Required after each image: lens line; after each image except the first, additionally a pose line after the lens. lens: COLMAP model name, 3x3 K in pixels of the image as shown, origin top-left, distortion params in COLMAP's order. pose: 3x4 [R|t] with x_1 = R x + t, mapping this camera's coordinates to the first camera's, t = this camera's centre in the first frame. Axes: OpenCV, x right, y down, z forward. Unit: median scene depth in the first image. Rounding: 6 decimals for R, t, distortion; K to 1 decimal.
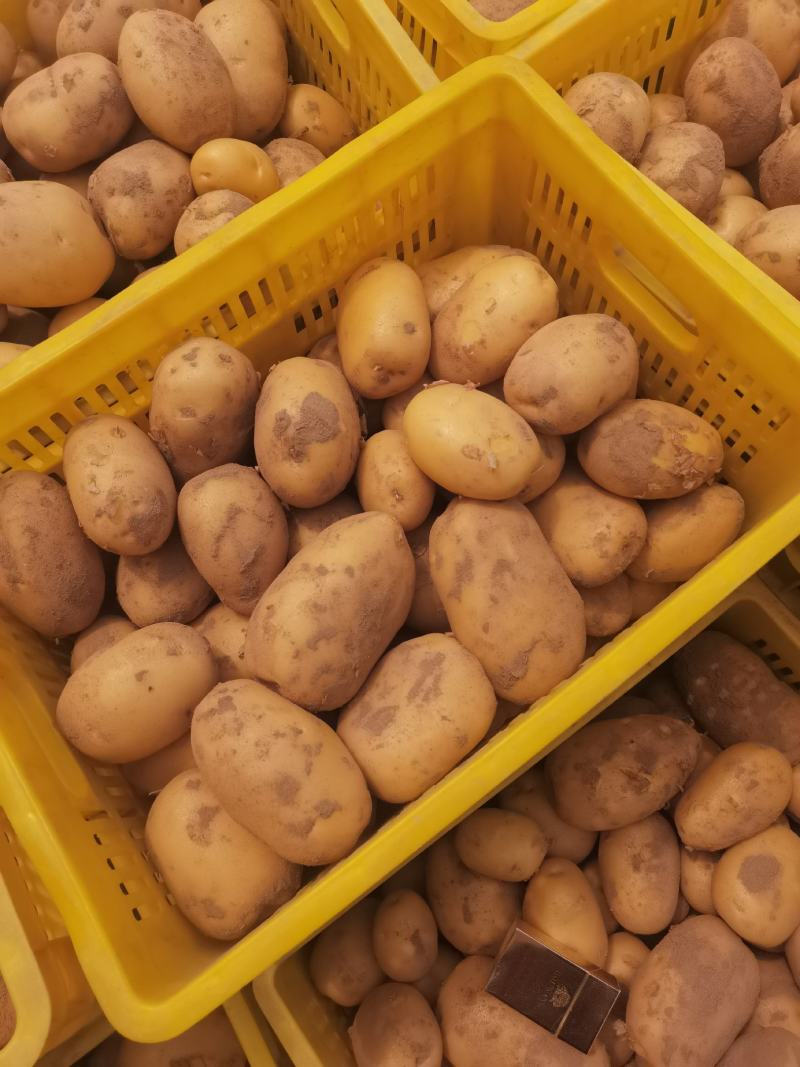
lens RADIAL K [[851.3, 0, 400.0], [0, 851.3, 533.5], [0, 0, 1]] dist [0.070752, -0.048782]
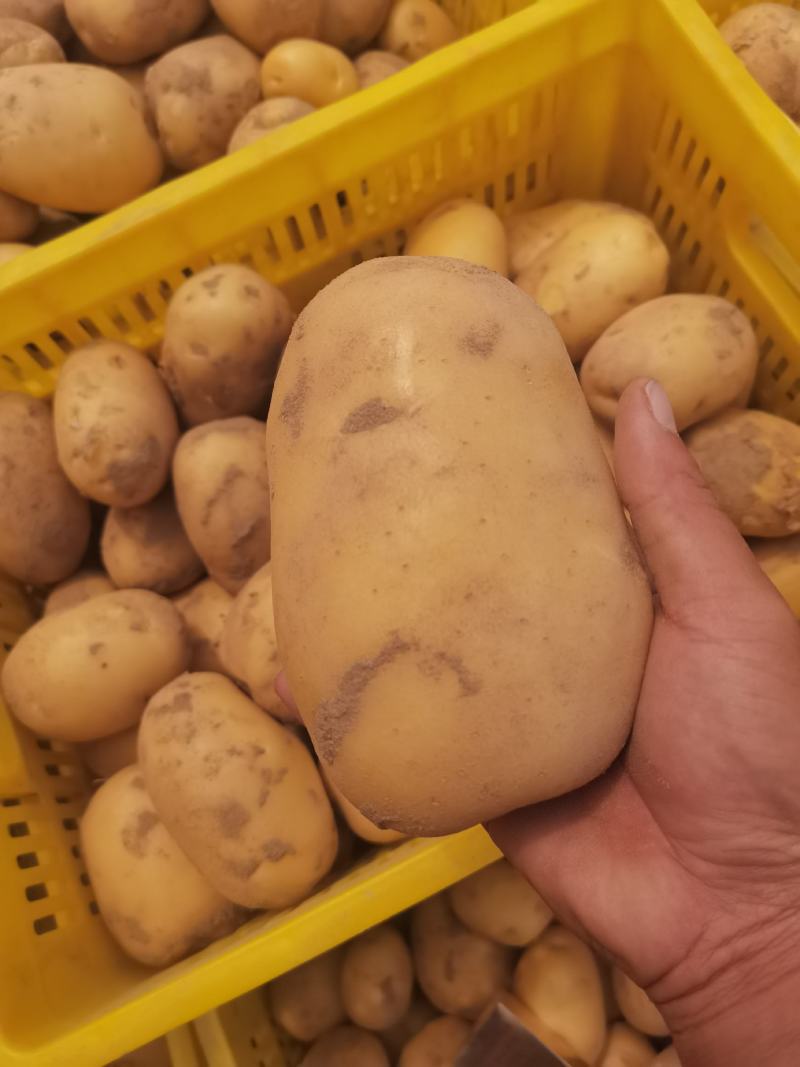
lens RADIAL K [[866.7, 0, 397.5], [0, 866.7, 524.3], [0, 0, 1]] dist [0.002773, 0.040390]
pose [[0.983429, 0.153807, -0.095977, 0.050970], [-0.151383, 0.987954, 0.032087, -0.027262], [0.099756, -0.017026, 0.994866, 0.161044]]
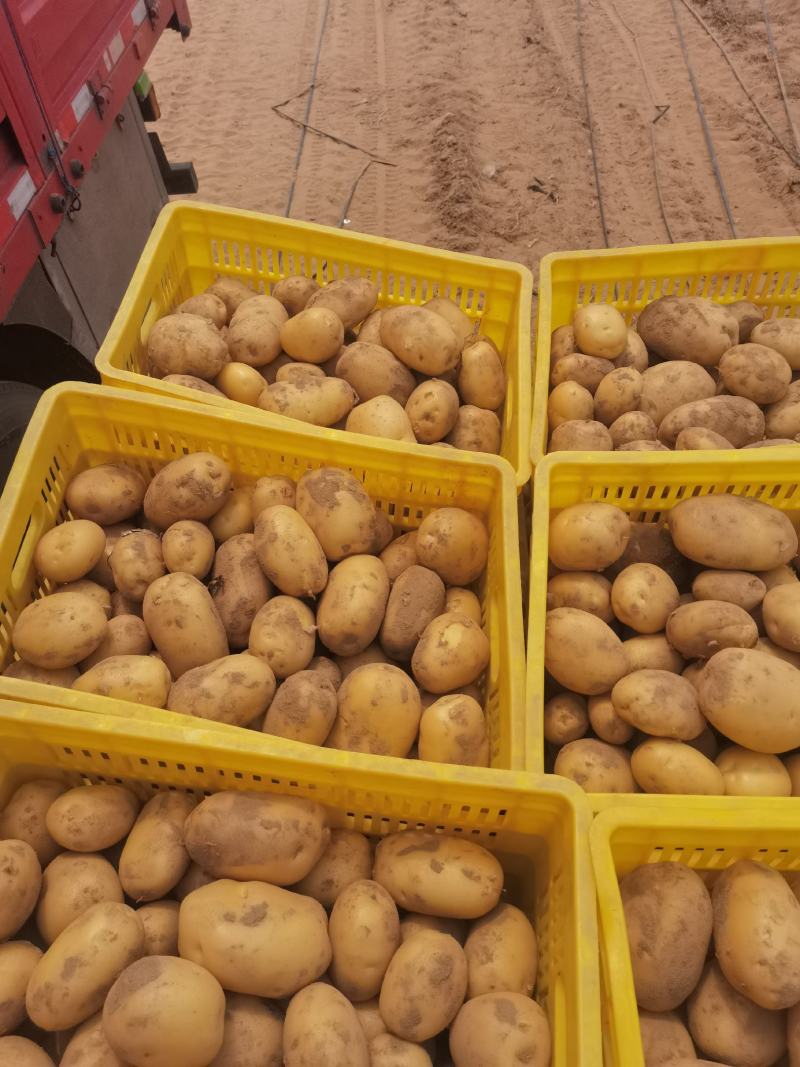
lens RADIAL K [[851.3, 0, 400.0], [0, 851.3, 533.5], [0, 0, 1]] dist [0.070752, -0.048782]
pose [[0.793474, 0.479833, -0.374378, -0.535040], [-0.573080, 0.796159, -0.194192, 0.023740], [0.204885, 0.368634, 0.906714, -0.391248]]
